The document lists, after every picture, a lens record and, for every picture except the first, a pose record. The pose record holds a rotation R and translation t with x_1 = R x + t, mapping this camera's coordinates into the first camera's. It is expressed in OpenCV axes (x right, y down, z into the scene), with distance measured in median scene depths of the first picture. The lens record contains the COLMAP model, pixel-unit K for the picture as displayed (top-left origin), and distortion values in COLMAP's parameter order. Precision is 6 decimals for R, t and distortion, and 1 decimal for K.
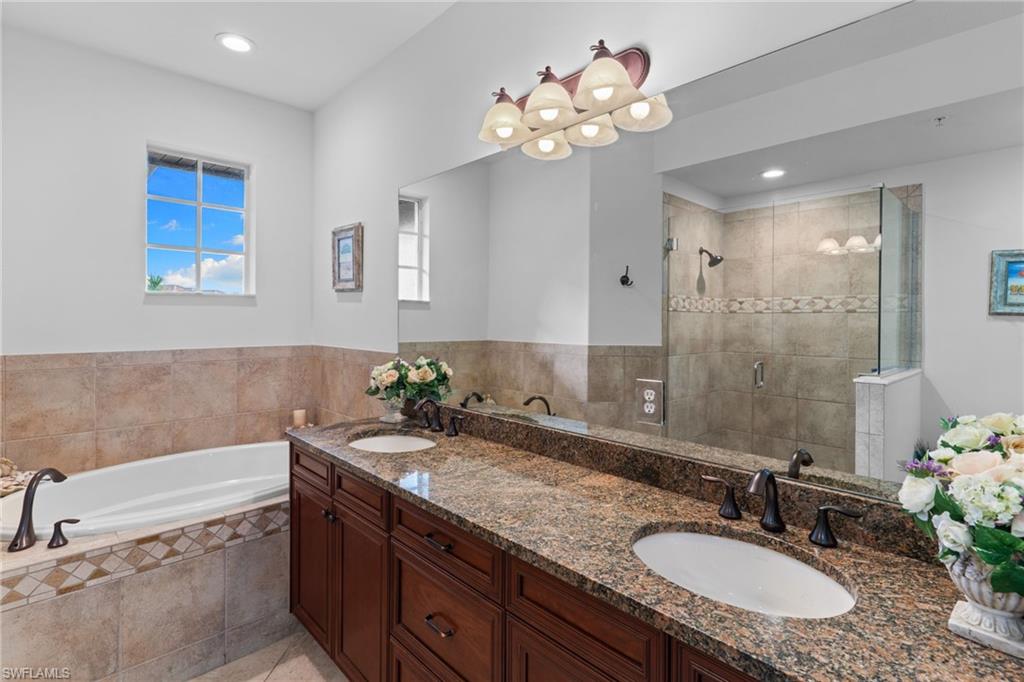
lens RADIAL K [[490.0, 0, 506.0], [0, 490.0, 317.3], [0, 0, 1]] dist [0.004234, -0.000934]
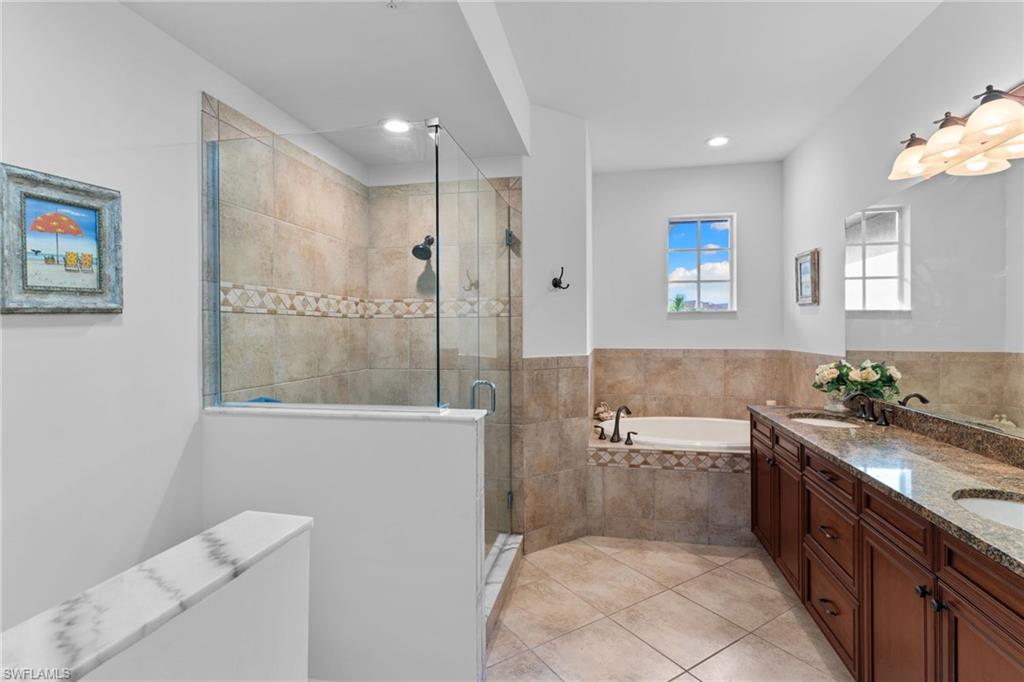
lens RADIAL K [[490.0, 0, 511.5], [0, 490.0, 332.8], [0, 0, 1]] dist [0.004234, -0.000934]
pose [[0.576483, 0.001894, -0.817107, 0.310789], [0.005736, 0.999963, 0.006364, 0.003781], [0.817089, -0.008356, 0.576451, -0.378468]]
